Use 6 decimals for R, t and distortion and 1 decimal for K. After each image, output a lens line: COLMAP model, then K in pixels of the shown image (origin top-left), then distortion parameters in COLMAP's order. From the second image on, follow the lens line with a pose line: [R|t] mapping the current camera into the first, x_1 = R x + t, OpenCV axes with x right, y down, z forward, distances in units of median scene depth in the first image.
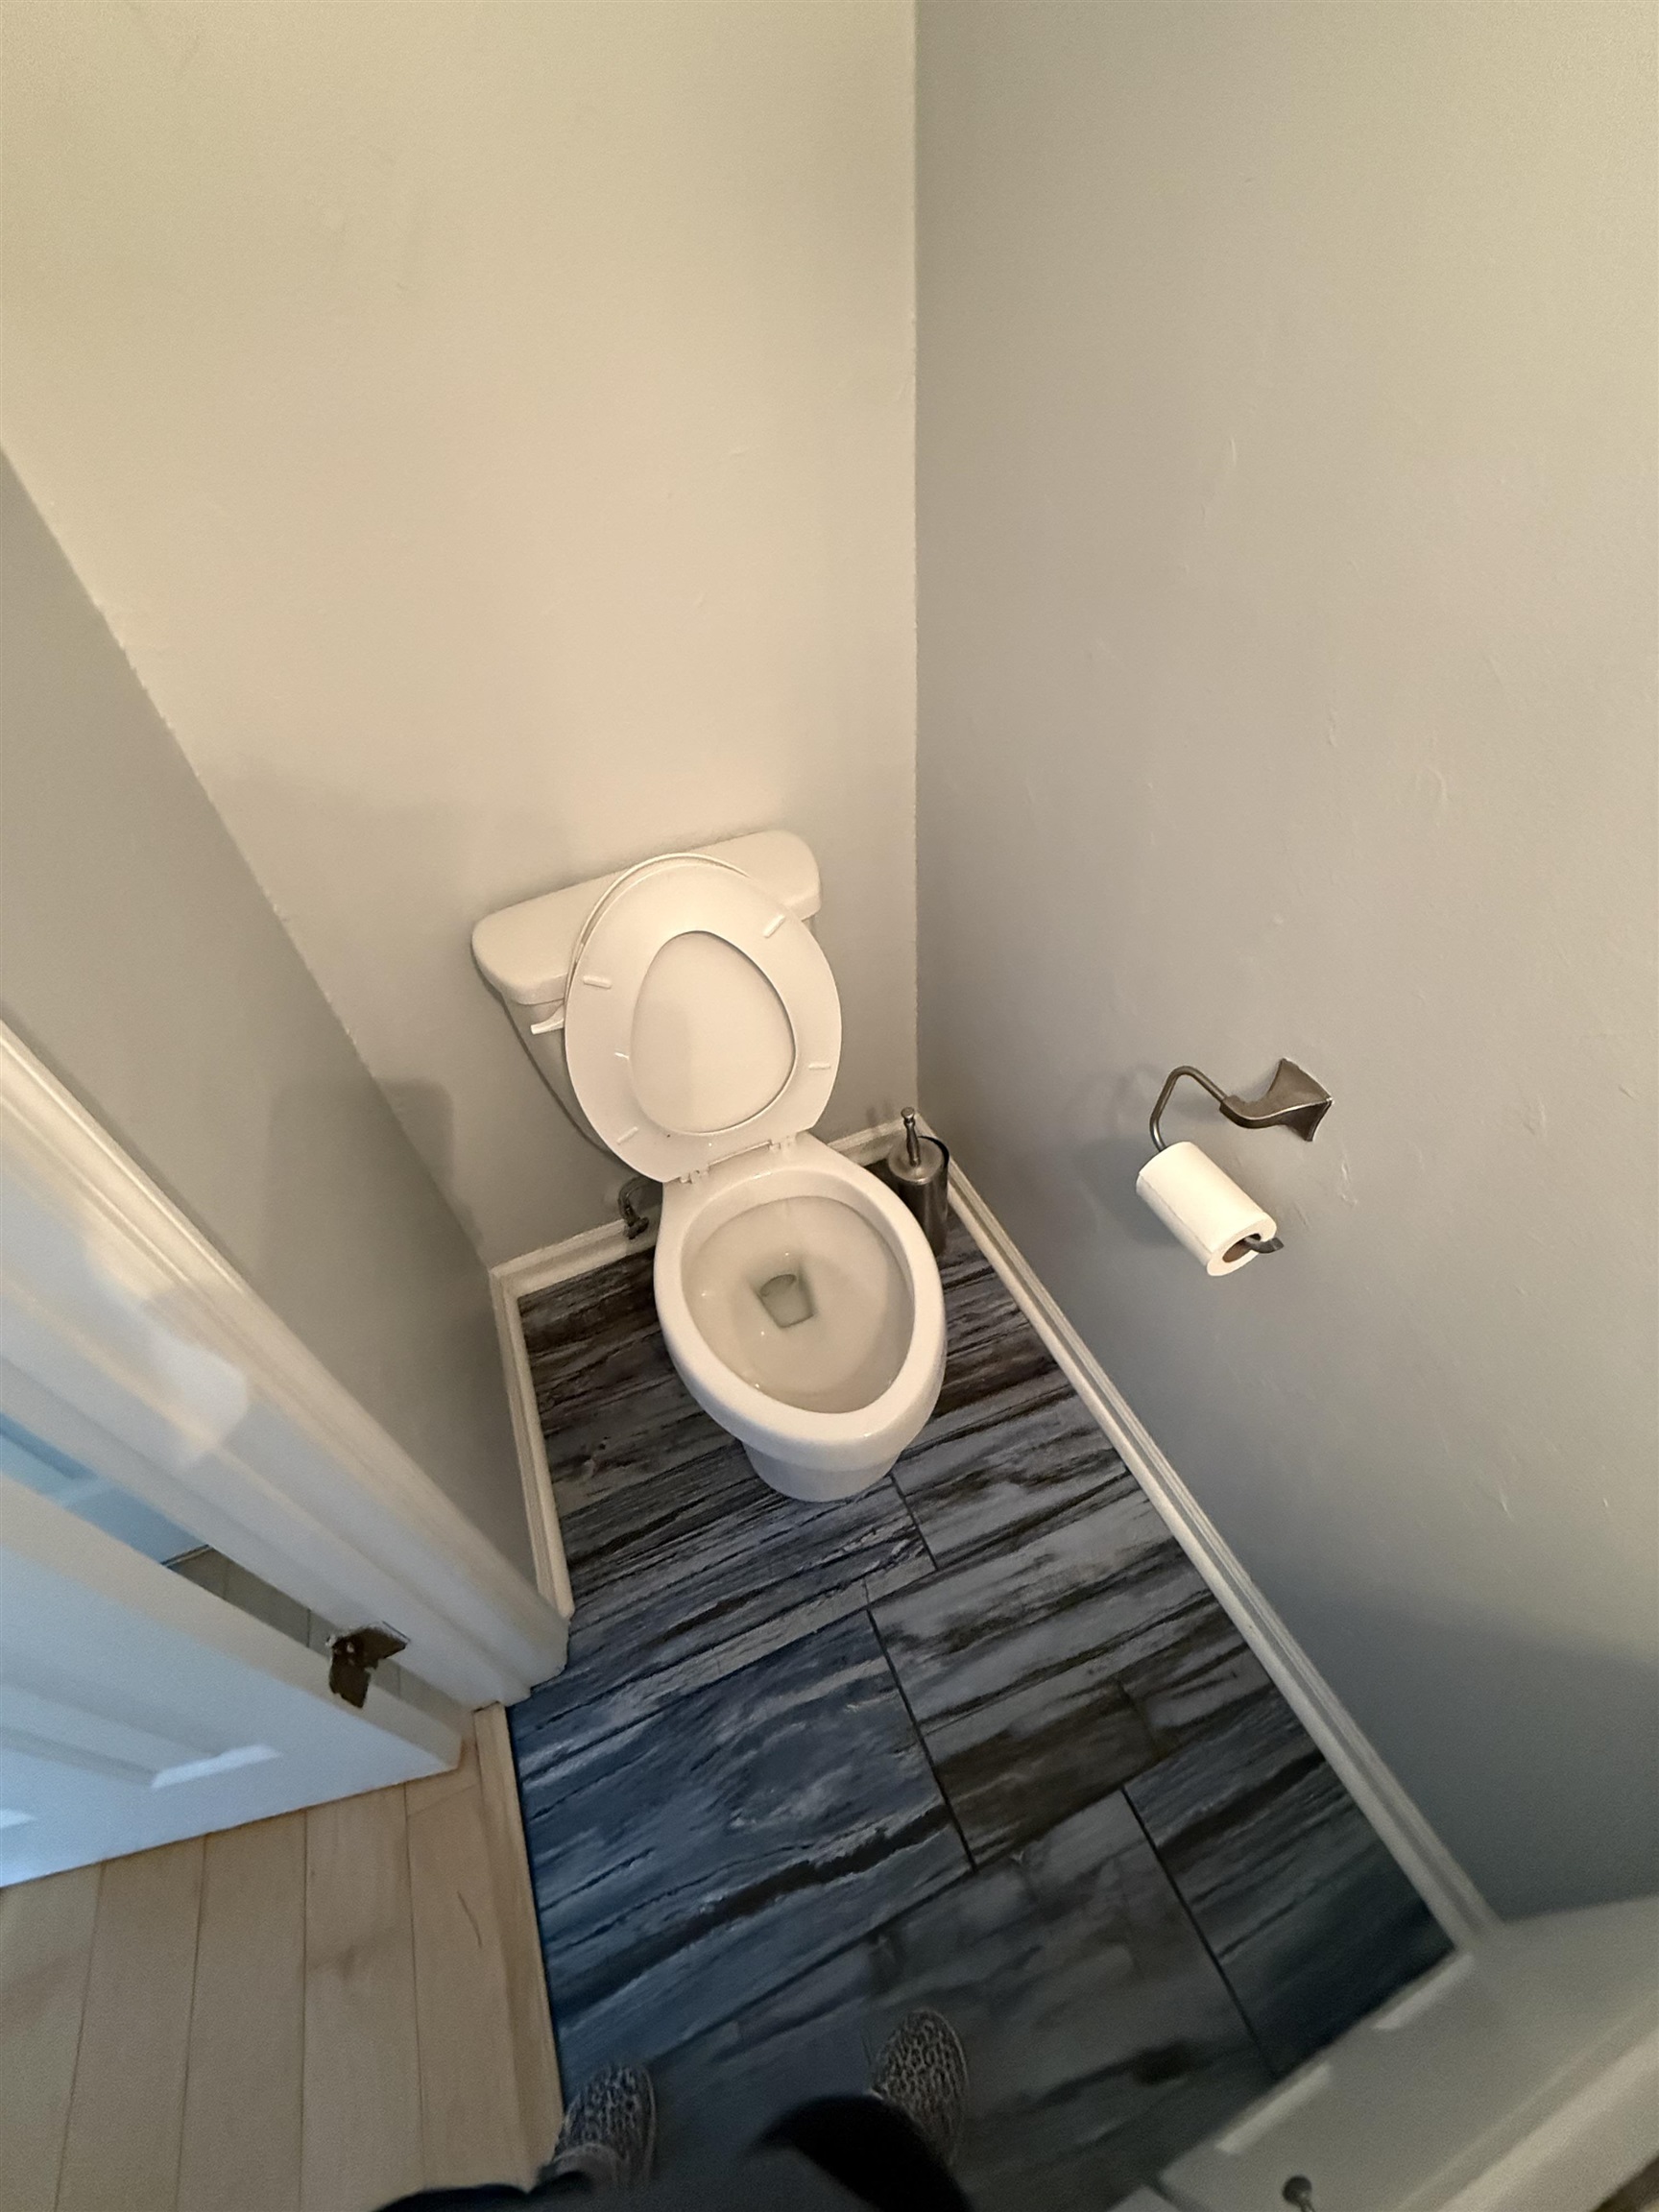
lens RADIAL K [[884.6, 0, 831.5], [0, 884.6, 1110.0], [0, 0, 1]] dist [0.000069, 0.000061]
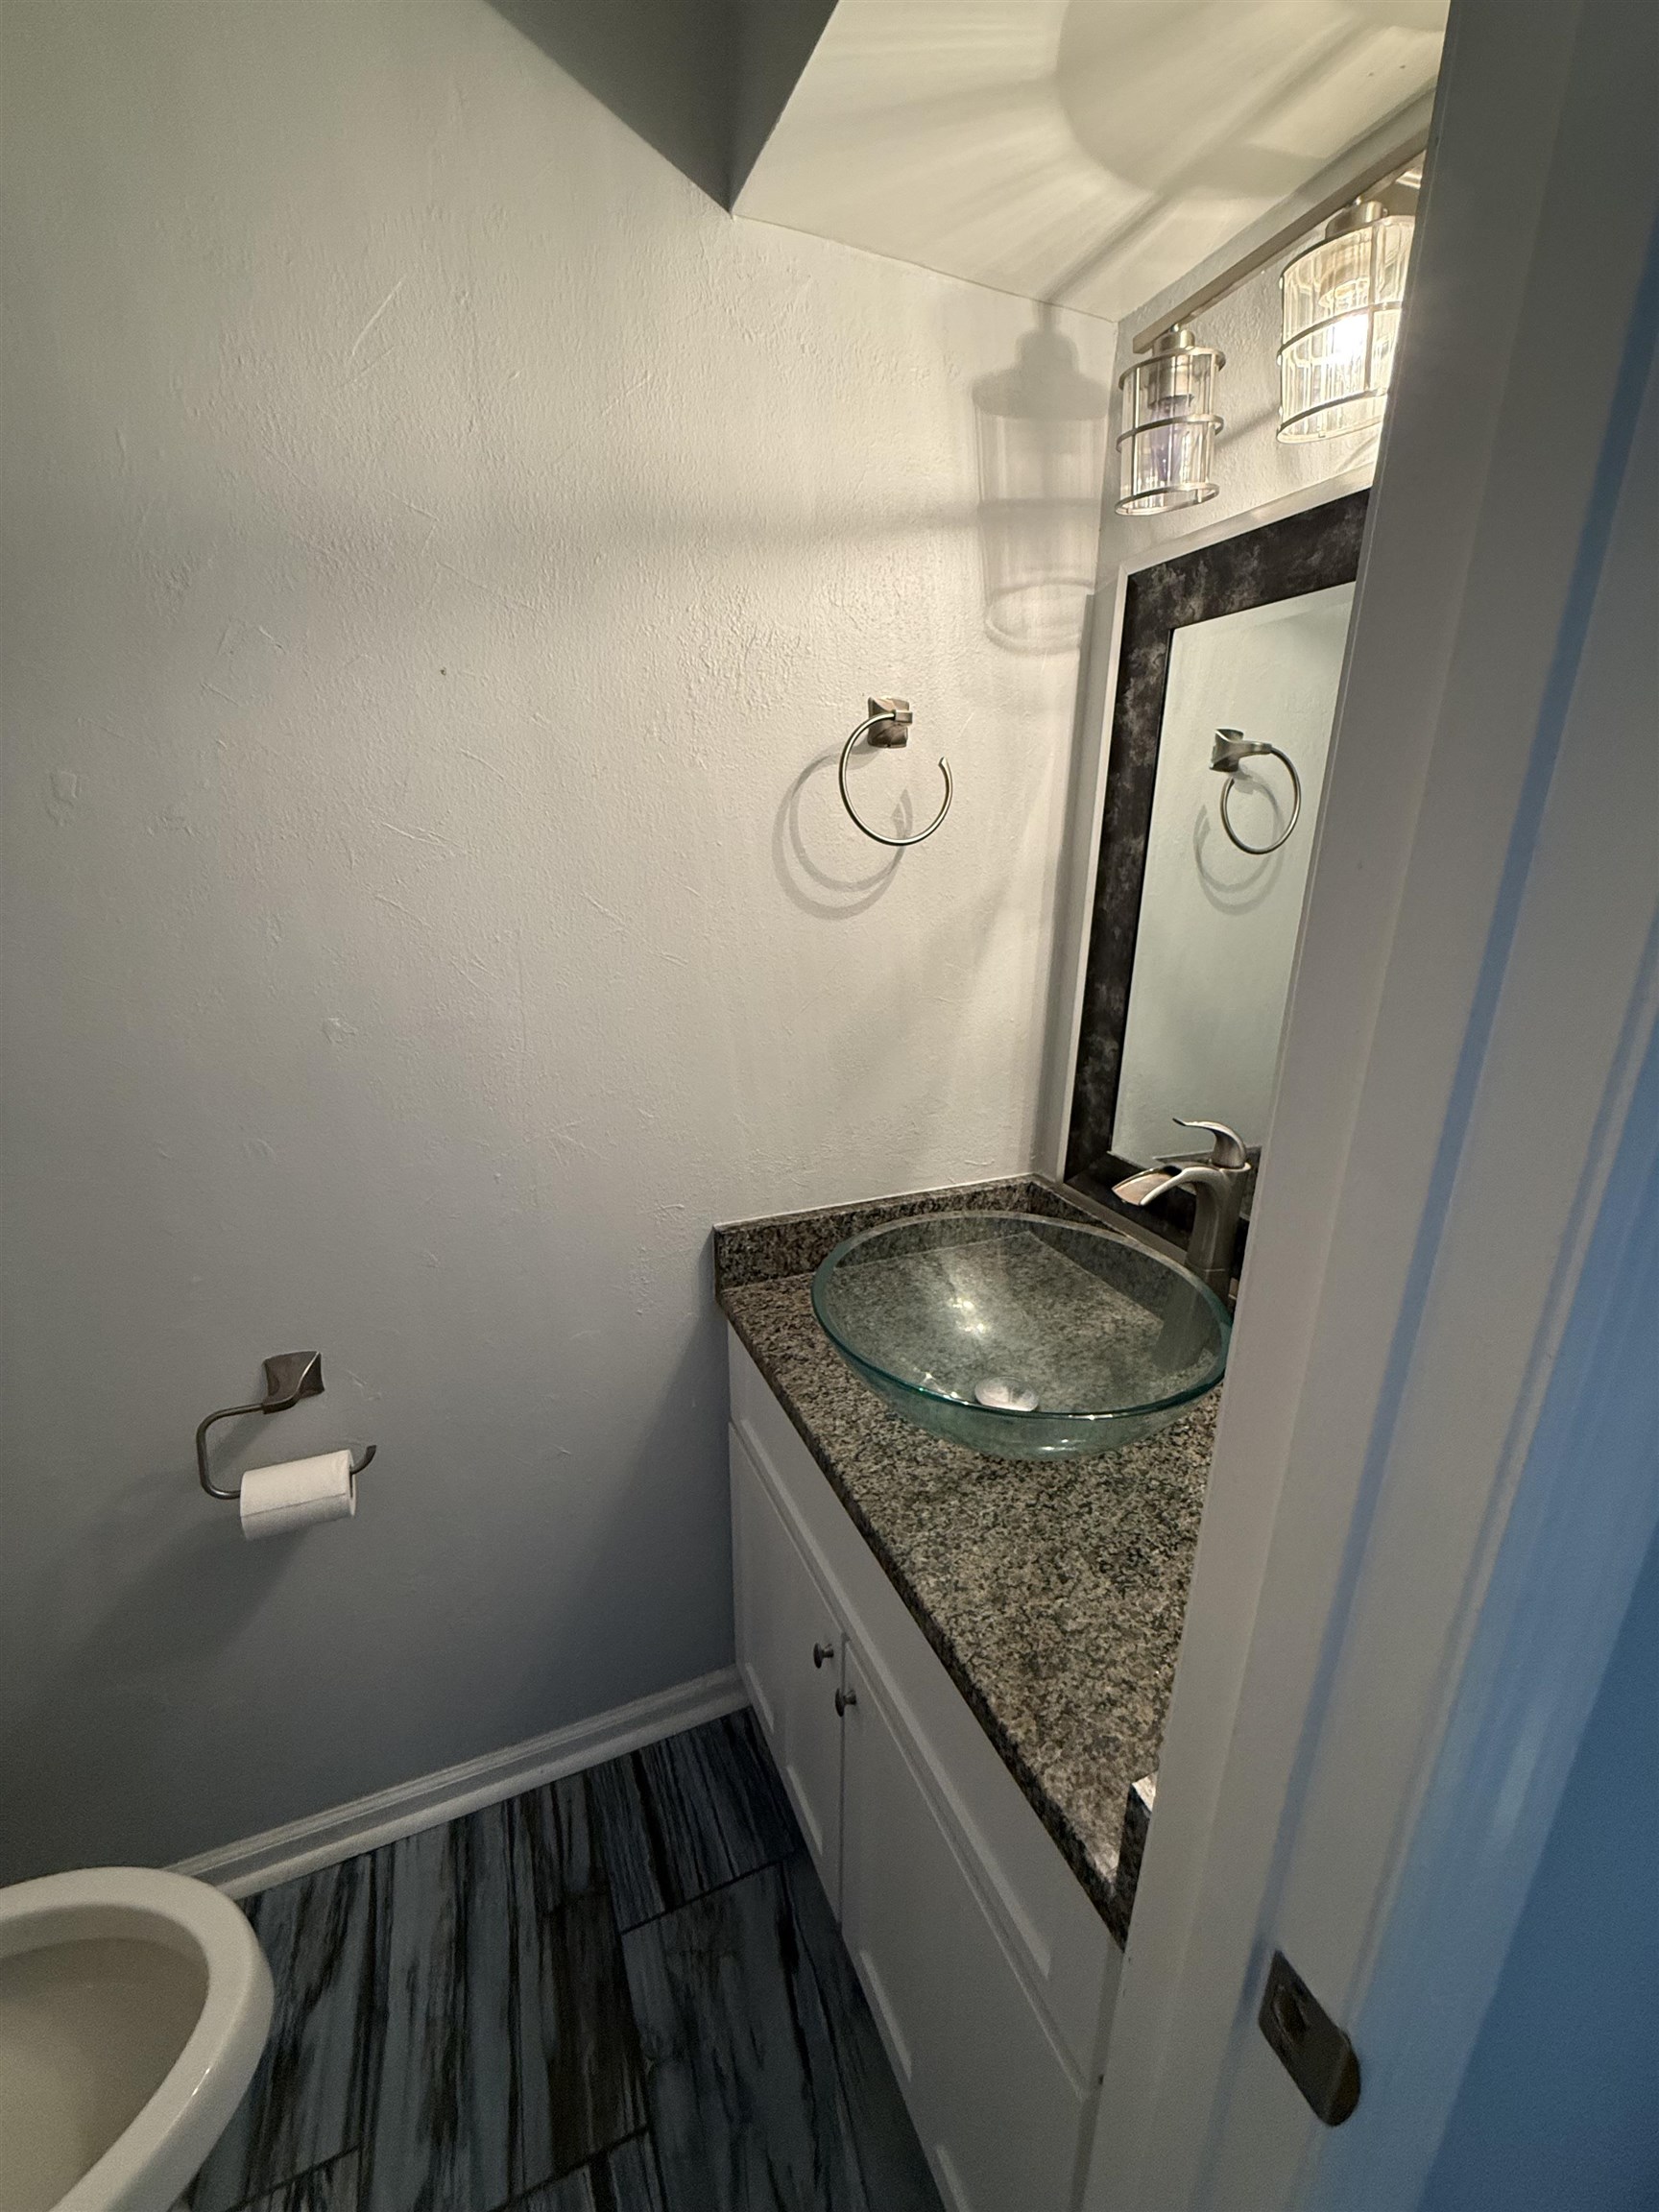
lens RADIAL K [[884.6, 0, 827.2], [0, 884.6, 1105.2], [0, 0, 1]] dist [0.000069, 0.000061]
pose [[-0.006000, -0.236970, 0.971498, -0.482967], [0.693630, 0.698816, 0.174741, 0.017574], [-0.720307, 0.674909, 0.160176, -0.072402]]
